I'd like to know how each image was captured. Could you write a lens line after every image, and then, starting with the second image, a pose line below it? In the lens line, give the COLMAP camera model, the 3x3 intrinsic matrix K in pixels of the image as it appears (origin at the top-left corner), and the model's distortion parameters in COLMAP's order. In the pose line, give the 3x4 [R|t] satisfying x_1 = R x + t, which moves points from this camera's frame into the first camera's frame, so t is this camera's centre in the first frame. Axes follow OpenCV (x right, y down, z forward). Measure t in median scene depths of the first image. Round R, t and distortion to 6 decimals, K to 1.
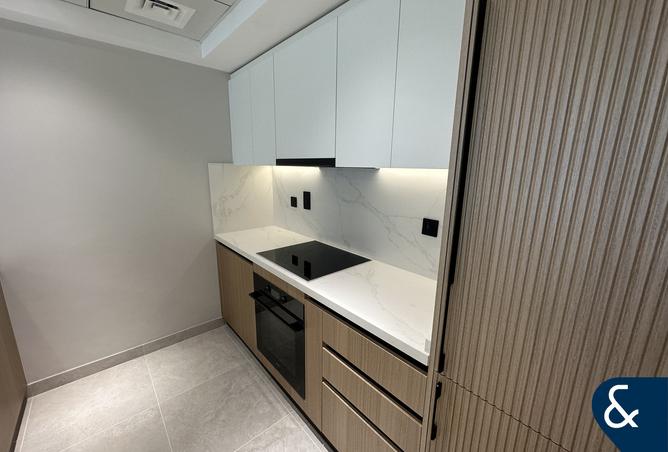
lens RADIAL K [[267.3, 0, 335.1], [0, 267.3, 224.2], [0, 0, 1]] dist [-0.004544, 0.000048]
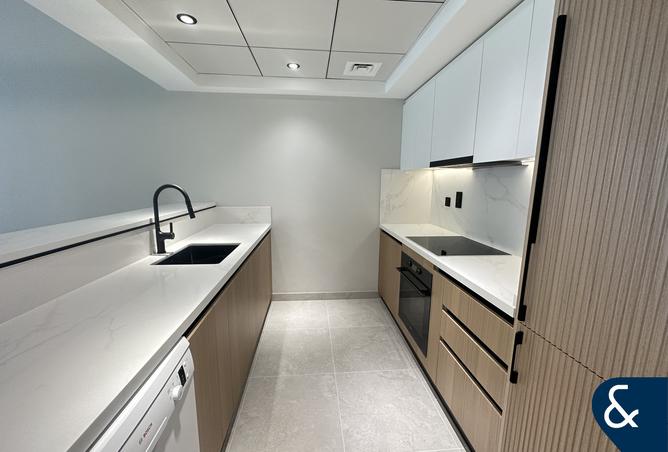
lens RADIAL K [[267.3, 0, 334.3], [0, 267.3, 224.9], [0, 0, 1]] dist [-0.004544, 0.000048]
pose [[0.798675, 0.090813, -0.594870, 0.187532], [-0.123997, 0.992169, -0.015014, 0.118360], [0.588848, 0.085753, 0.803682, -0.225652]]
